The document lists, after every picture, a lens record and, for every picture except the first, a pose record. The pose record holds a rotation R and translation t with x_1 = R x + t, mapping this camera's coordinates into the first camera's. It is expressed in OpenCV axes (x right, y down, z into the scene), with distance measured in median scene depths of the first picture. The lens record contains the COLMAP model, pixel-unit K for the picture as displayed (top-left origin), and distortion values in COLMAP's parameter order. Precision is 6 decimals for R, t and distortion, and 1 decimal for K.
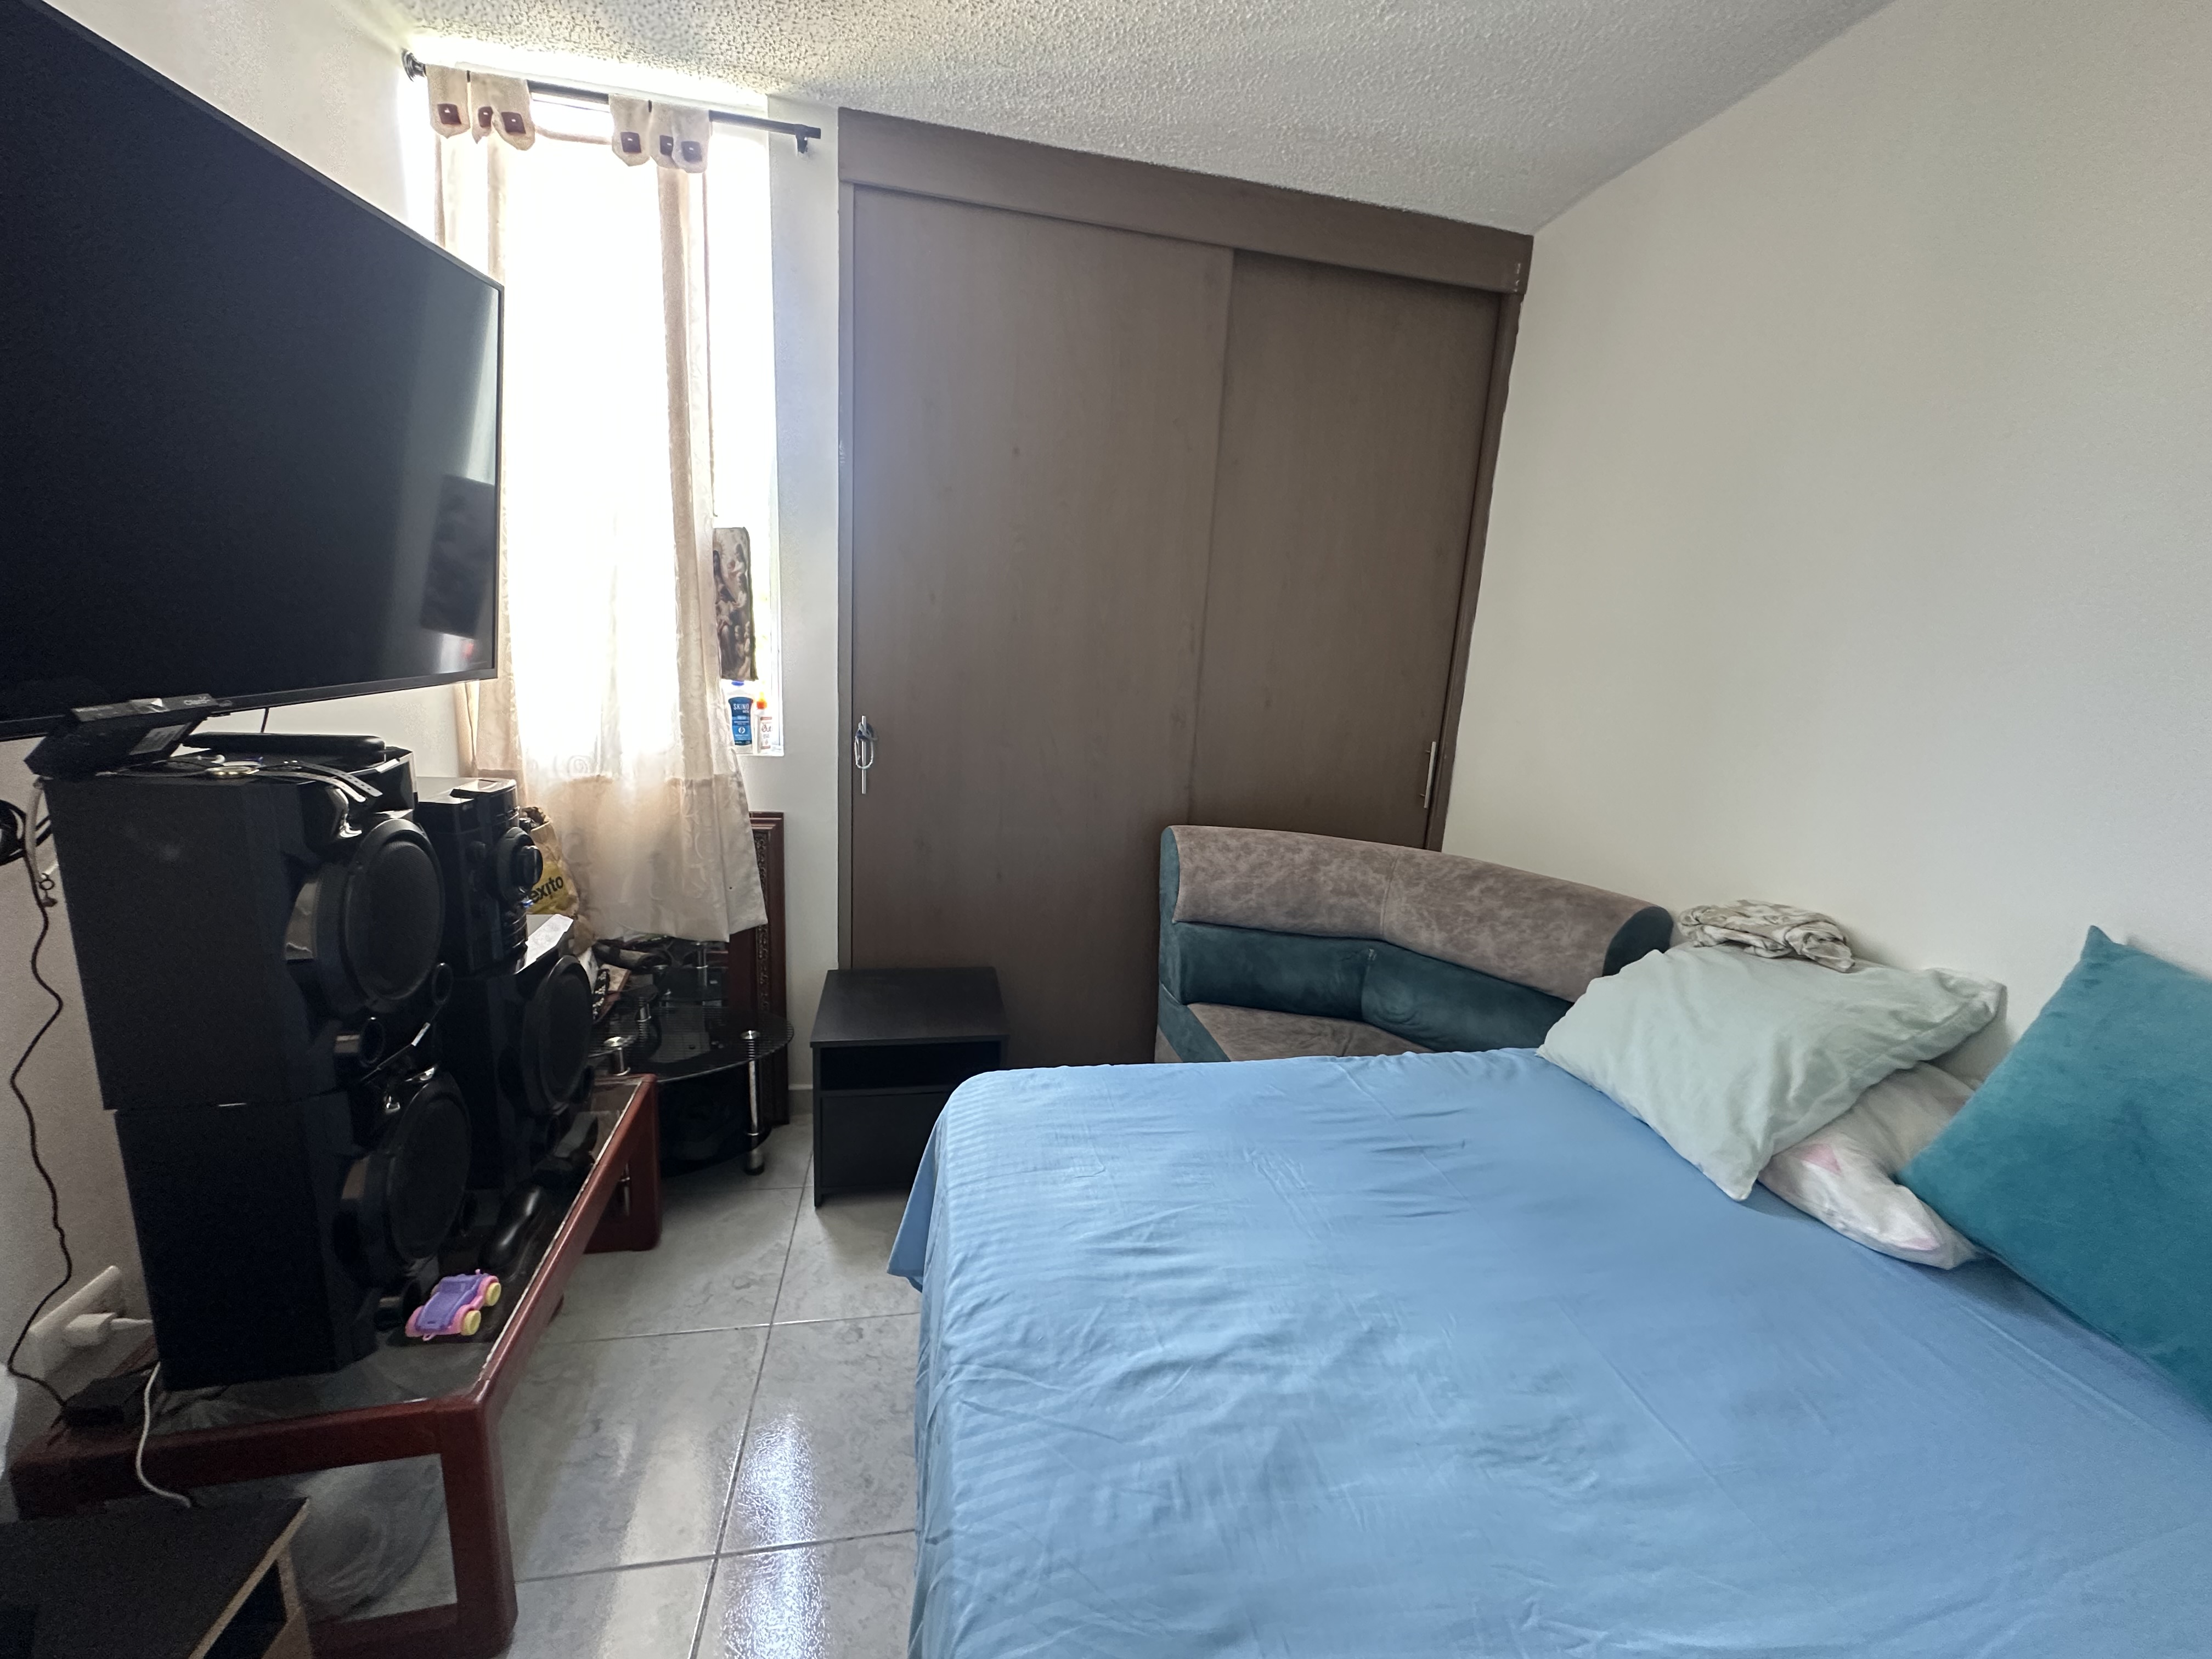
lens RADIAL K [[883.5, 0, 1104.6], [0, 883.5, 828.4], [0, 0, 1]] dist [-0.003698, 0.000712]
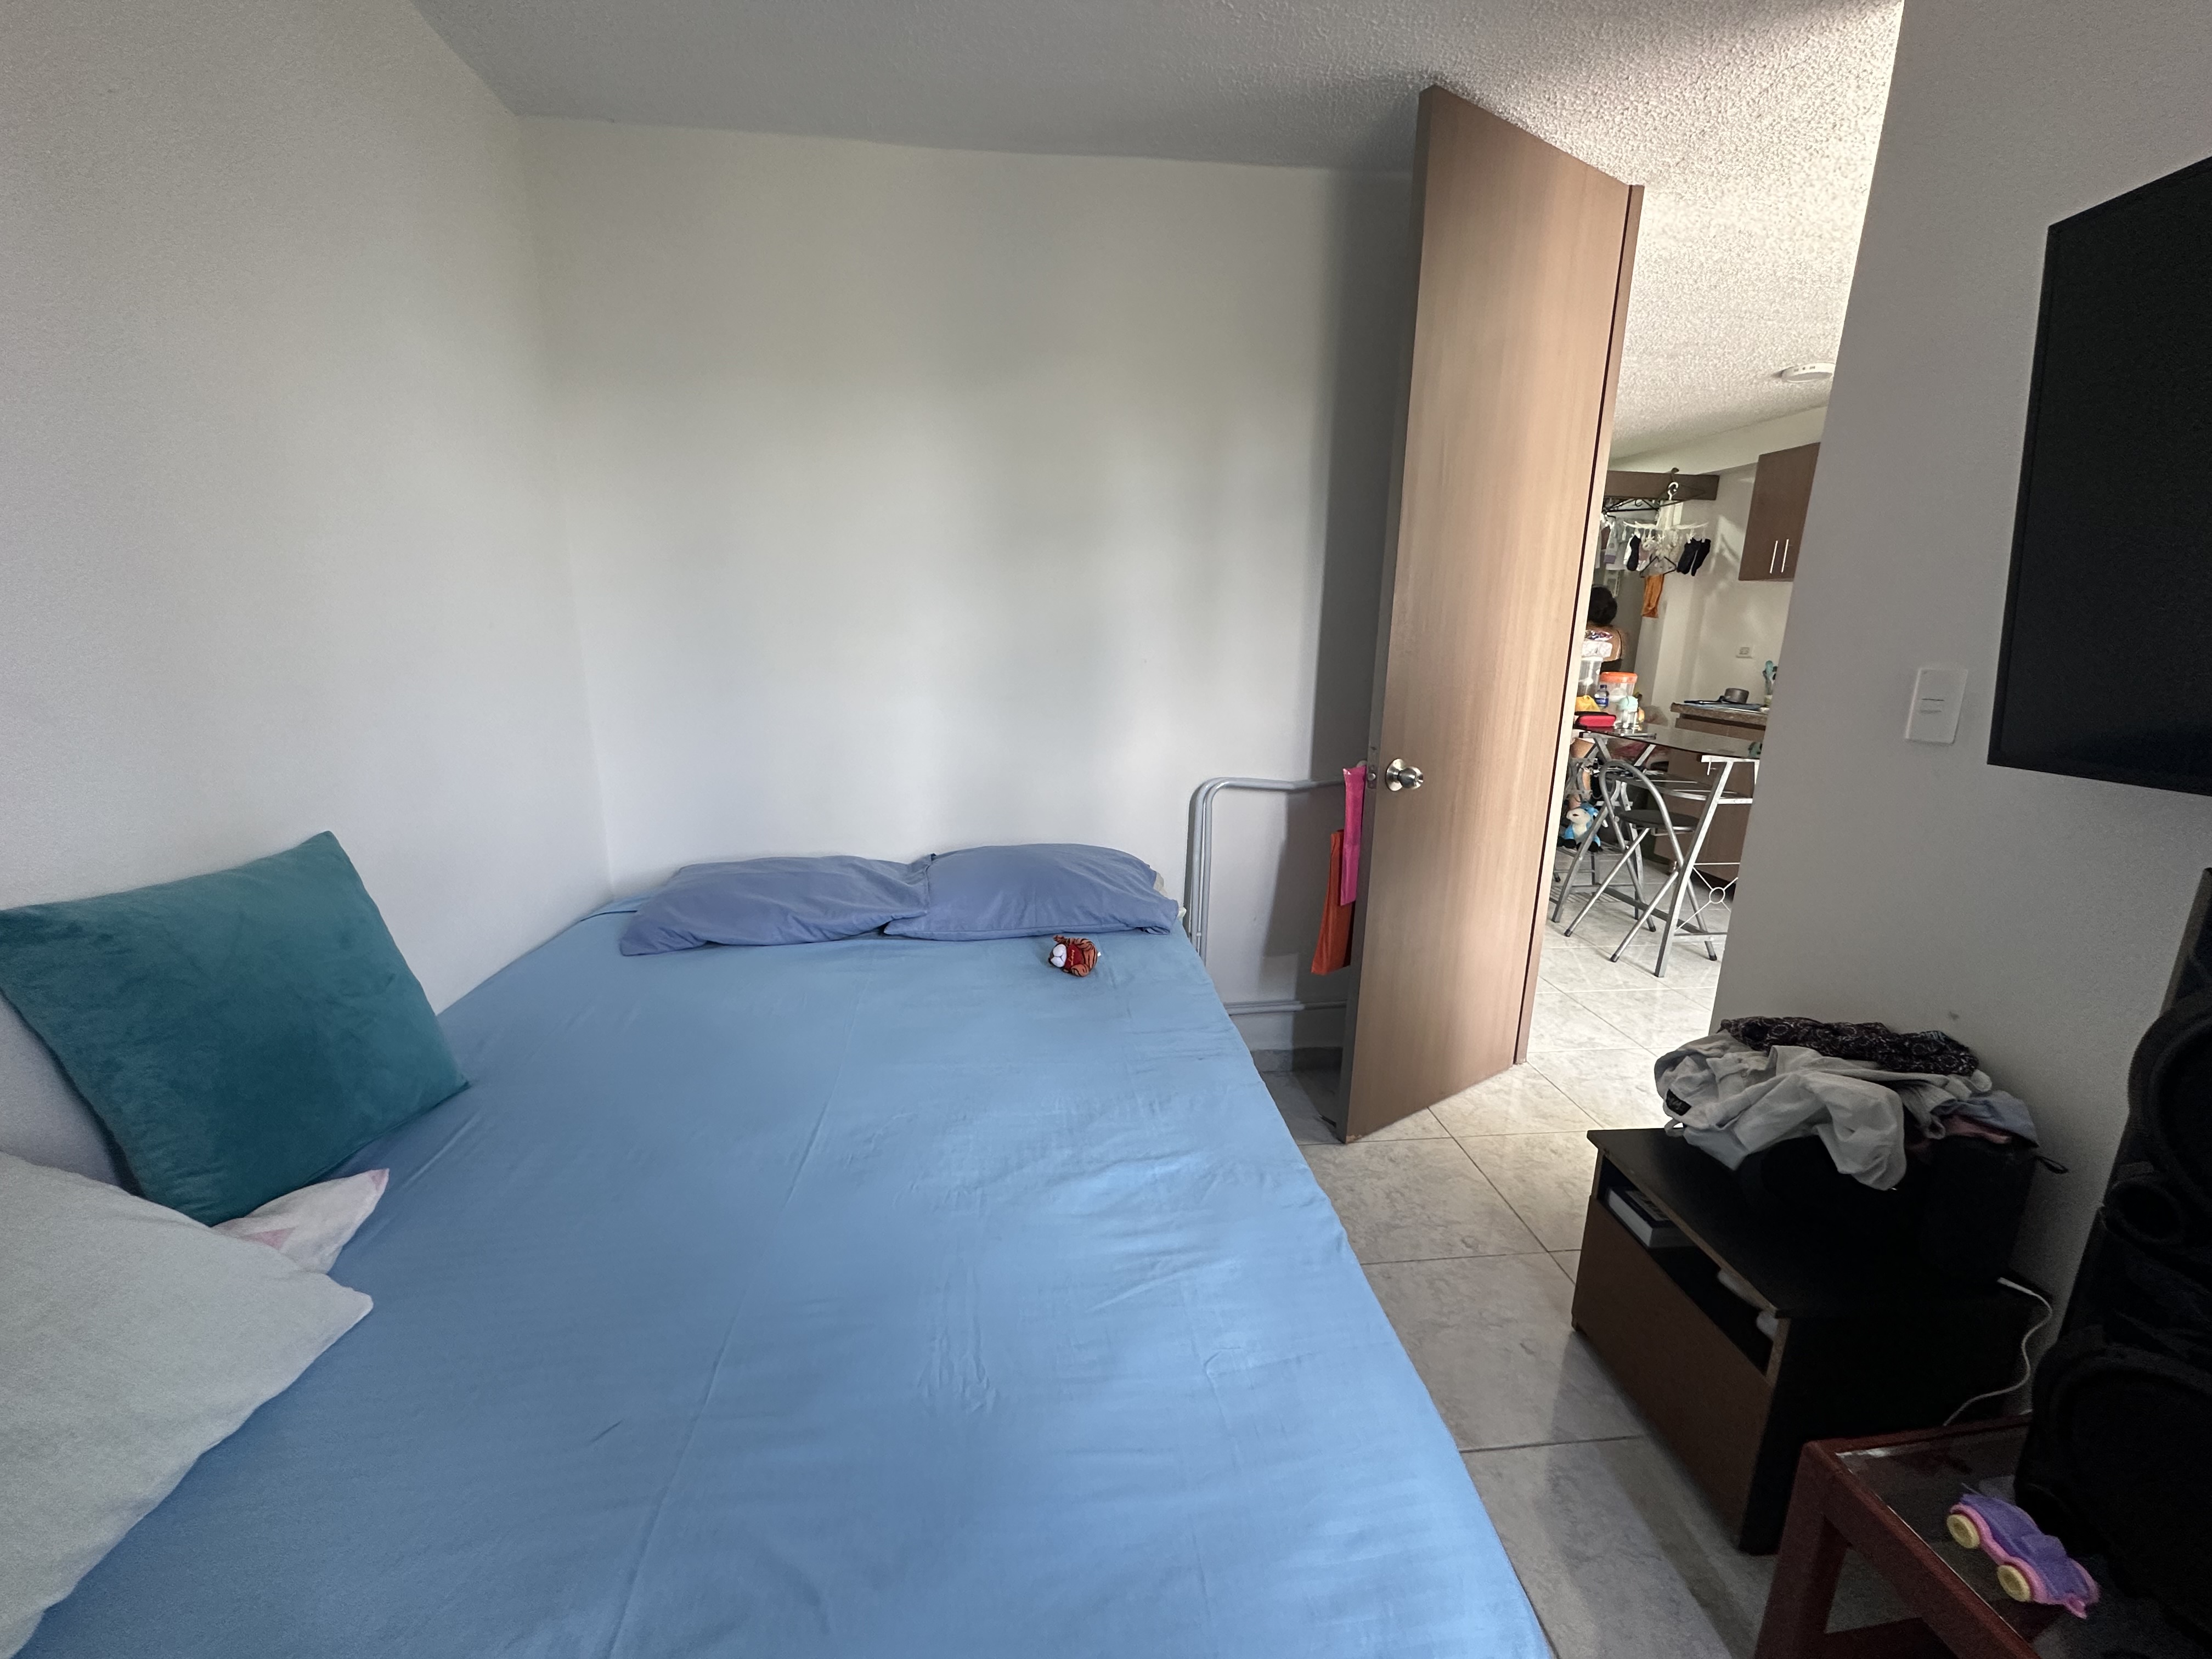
lens RADIAL K [[883.5, 0, 1102.7], [0, 883.5, 824.9], [0, 0, 1]] dist [-0.003698, 0.000712]
pose [[-0.994207, -0.083110, 0.068155, 0.044500], [-0.044901, 0.897281, 0.439170, -0.196501], [-0.097653, 0.433566, -0.895815, 0.911885]]
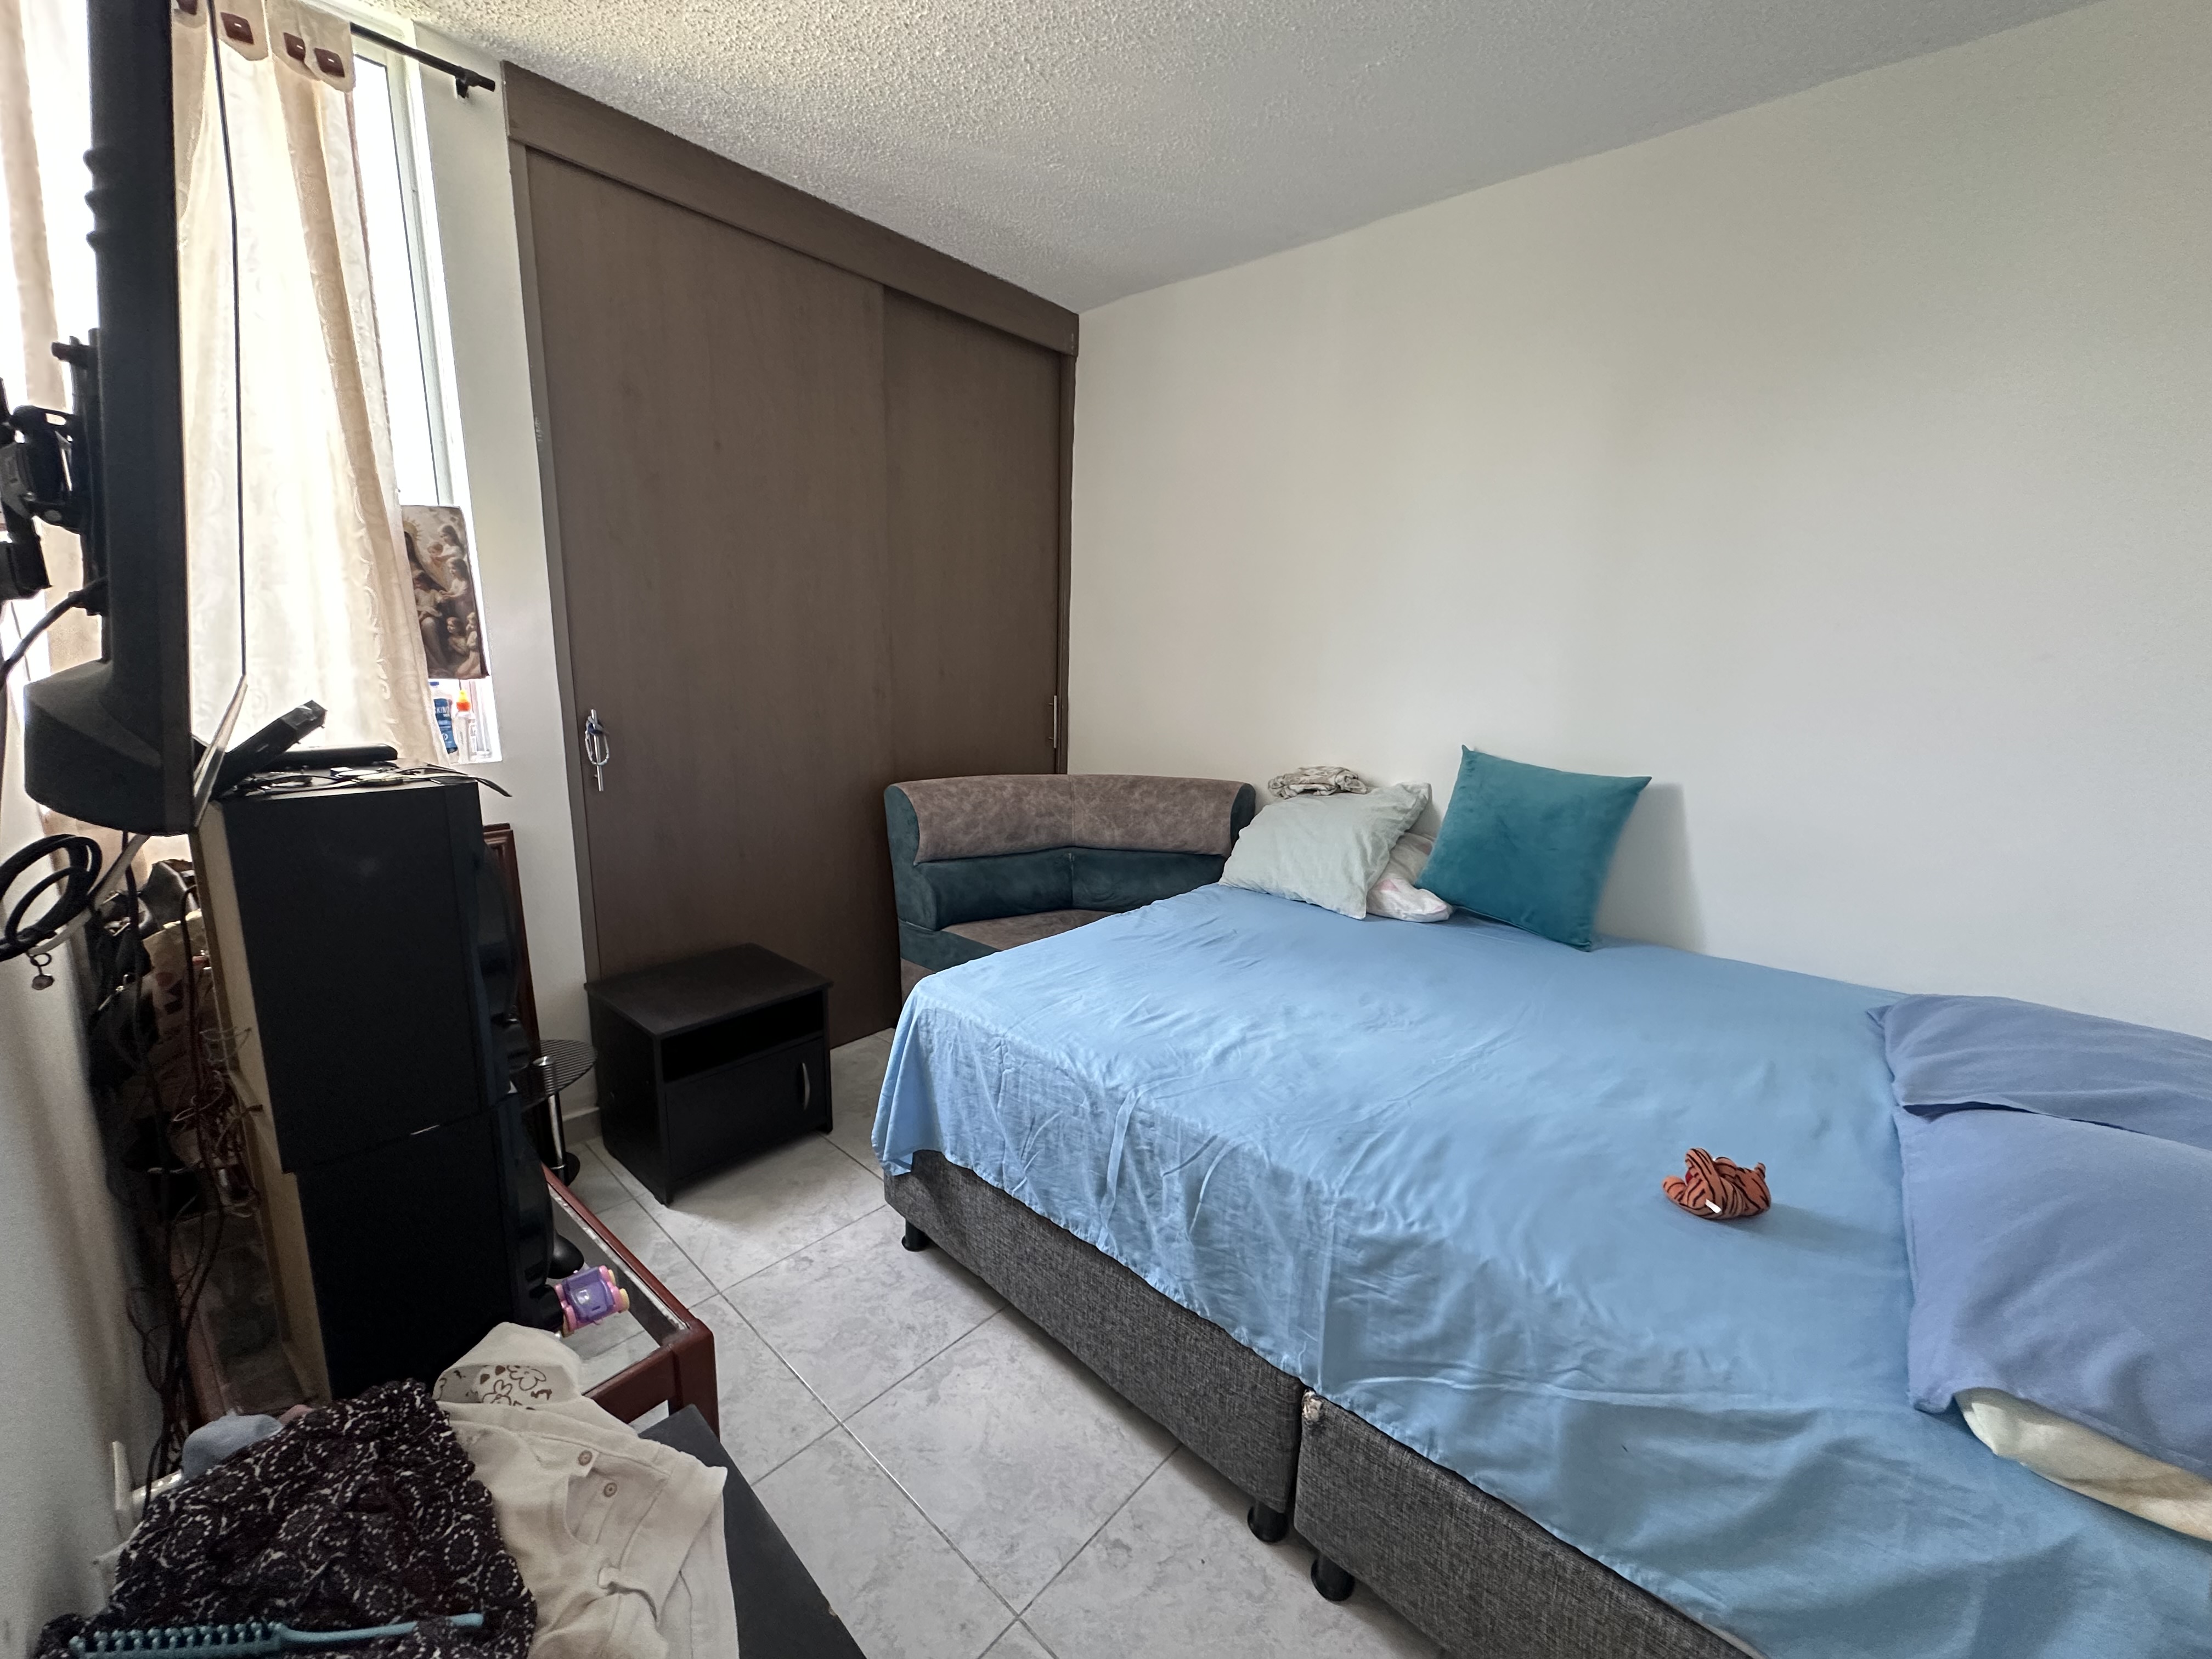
lens RADIAL K [[883.5, 0, 1108.4], [0, 883.5, 829.4], [0, 0, 1]] dist [-0.003698, 0.000712]
pose [[0.793528, -0.163124, 0.586262, -0.471458], [0.150432, 0.986085, 0.070757, 0.019645], [-0.589647, 0.032045, 0.807025, -0.109341]]
